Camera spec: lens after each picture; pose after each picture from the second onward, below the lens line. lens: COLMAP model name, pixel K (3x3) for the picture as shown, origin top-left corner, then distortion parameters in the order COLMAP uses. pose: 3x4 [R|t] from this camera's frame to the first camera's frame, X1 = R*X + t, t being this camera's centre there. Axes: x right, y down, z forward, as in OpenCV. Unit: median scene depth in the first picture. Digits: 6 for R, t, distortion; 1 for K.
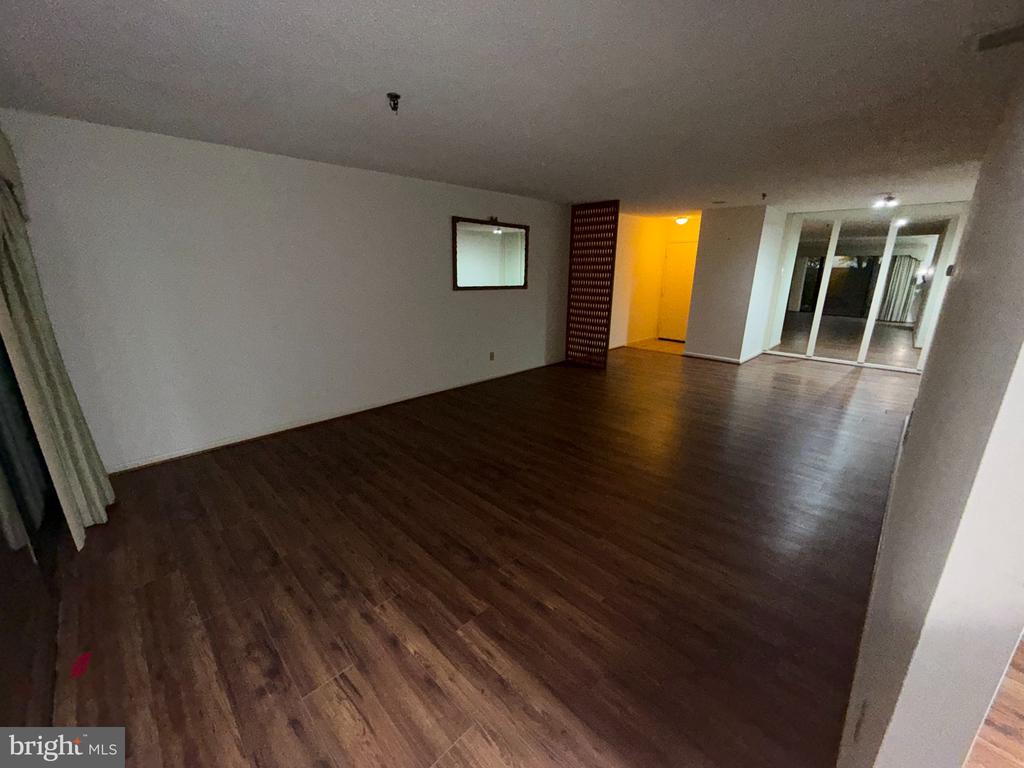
lens RADIAL K [[408.0, 0, 508.9], [0, 408.0, 384.2], [0, 0, 1]] dist [-0.001146, 0.000683]
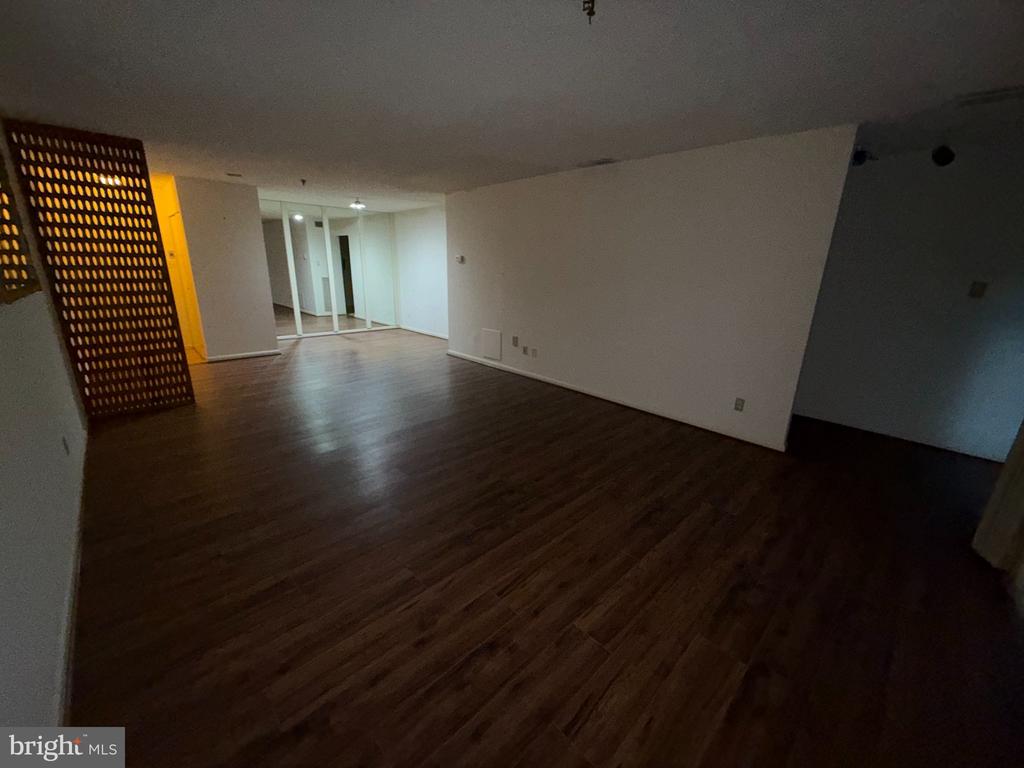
lens RADIAL K [[408.0, 0, 508.9], [0, 408.0, 384.2], [0, 0, 1]] dist [-0.001146, 0.000683]
pose [[0.023185, -0.289517, 0.956892, -0.738147], [0.254663, 0.927285, 0.274389, -0.222082], [-0.966752, 0.237323, 0.095228, 0.813012]]
